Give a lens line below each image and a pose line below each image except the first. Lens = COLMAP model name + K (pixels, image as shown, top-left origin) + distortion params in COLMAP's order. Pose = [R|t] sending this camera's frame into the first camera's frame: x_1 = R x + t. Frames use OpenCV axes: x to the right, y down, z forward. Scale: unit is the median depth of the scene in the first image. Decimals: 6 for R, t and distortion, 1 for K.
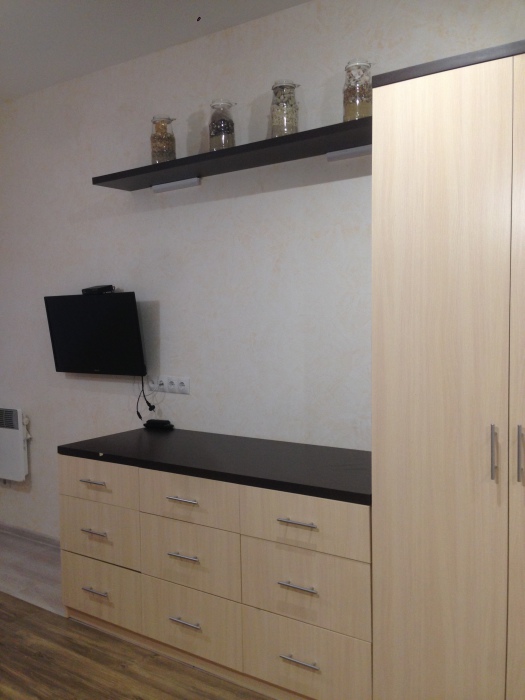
lens RADIAL K [[650.1, 0, 262.5], [0, 650.1, 350.0], [0, 0, 1]] dist [0.139541, -0.233868]
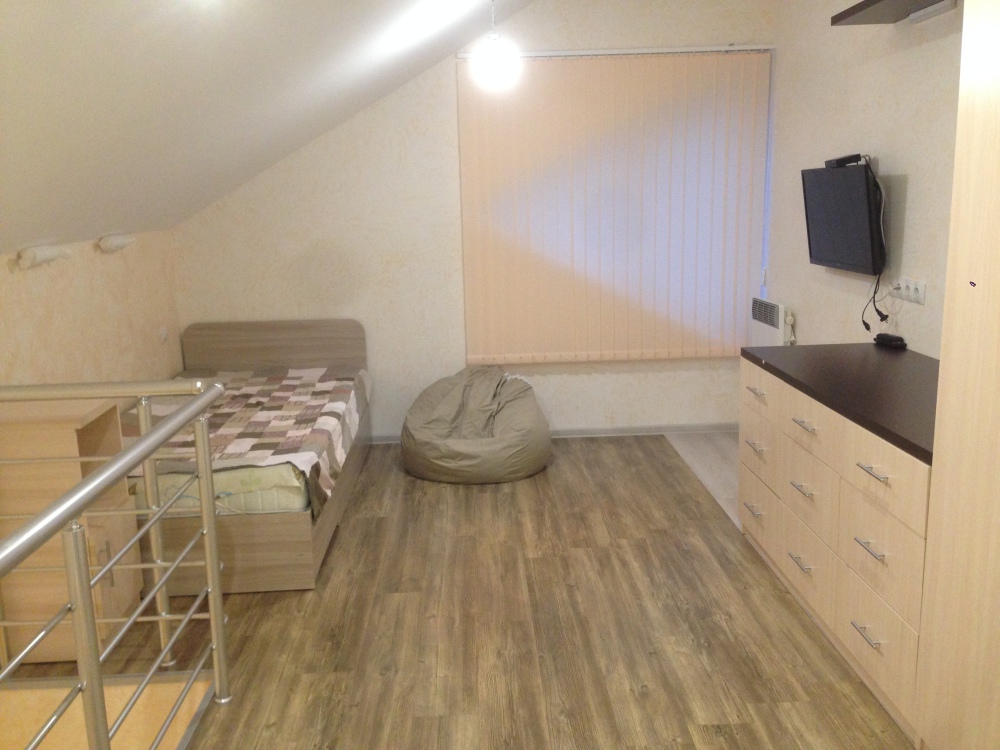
lens RADIAL K [[928.7, 0, 500.0], [0, 928.7, 375.0], [0, 0, 1]] dist [0.139541, -0.233868]
pose [[0.613227, 0.156376, -0.774273, 0.432306], [-0.029641, 0.984074, 0.175273, -0.027118], [0.789350, -0.084532, 0.608096, -0.032620]]
